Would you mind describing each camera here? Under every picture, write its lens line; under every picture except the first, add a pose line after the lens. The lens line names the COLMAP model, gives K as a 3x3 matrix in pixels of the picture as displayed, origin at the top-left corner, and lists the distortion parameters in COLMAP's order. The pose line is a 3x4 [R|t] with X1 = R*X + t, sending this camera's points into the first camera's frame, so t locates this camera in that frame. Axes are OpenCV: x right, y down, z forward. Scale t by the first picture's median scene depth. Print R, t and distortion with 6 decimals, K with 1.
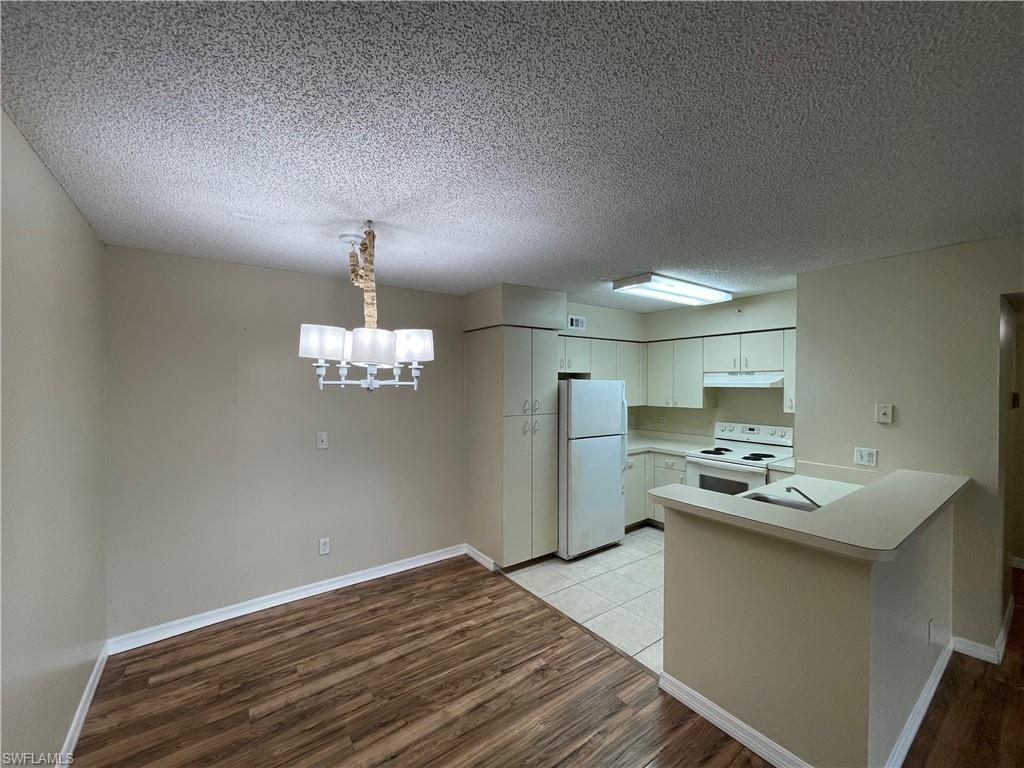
lens RADIAL K [[407.7, 0, 511.0], [0, 407.7, 386.0], [0, 0, 1]] dist [-0.000848, -0.000646]
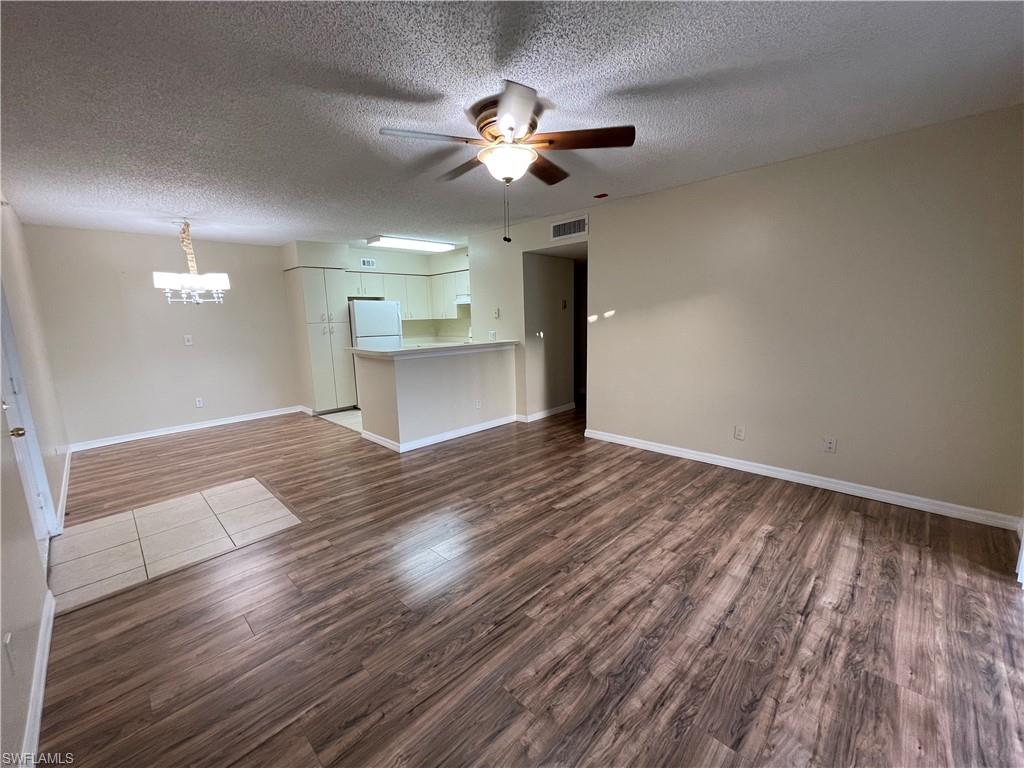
lens RADIAL K [[407.7, 0, 508.7], [0, 407.7, 382.0], [0, 0, 1]] dist [-0.000848, -0.000646]
pose [[0.986452, -0.052875, 0.155293, 0.577044], [0.028224, 0.987219, 0.156848, 0.080601], [-0.161601, -0.150340, 0.975337, -0.879885]]
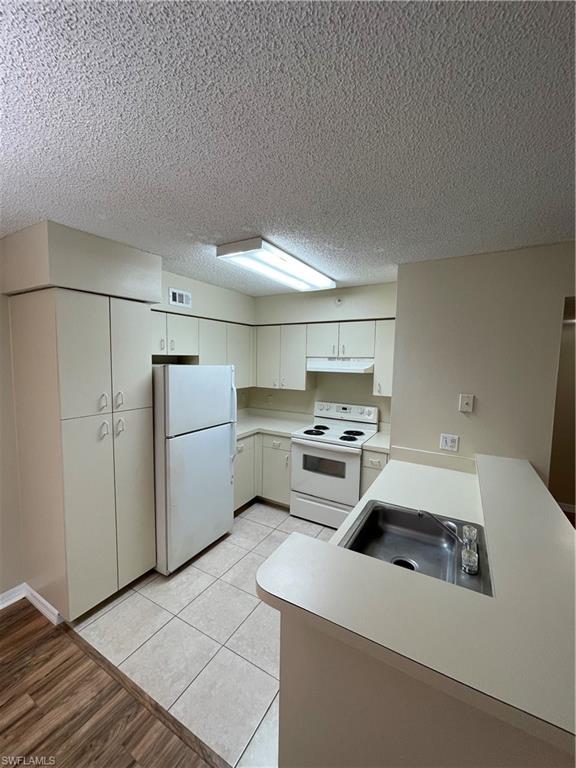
lens RADIAL K [[305.8, 0, 283.7], [0, 305.8, 382.7], [0, 0, 1]] dist [-0.000848, -0.000646]
pose [[0.916922, -0.020030, 0.398563, 0.136811], [-0.011443, 0.997009, 0.076432, -0.037566], [-0.398902, -0.074643, 0.913950, 0.407082]]
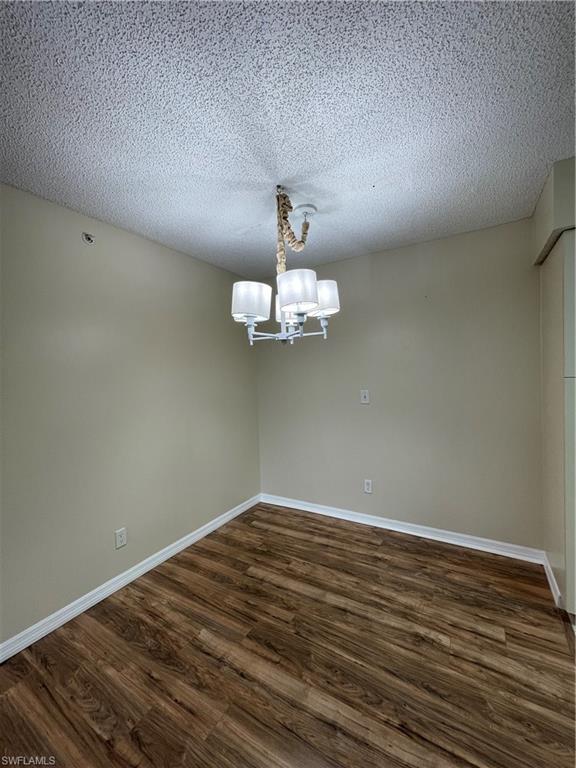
lens RADIAL K [[305.8, 0, 288.5], [0, 305.8, 384.4], [0, 0, 1]] dist [-0.000848, -0.000646]
pose [[0.376719, 0.009945, -0.926274, 0.282003], [0.033776, 0.999130, 0.024464, 0.067591], [0.925712, -0.040502, 0.376055, 0.469760]]
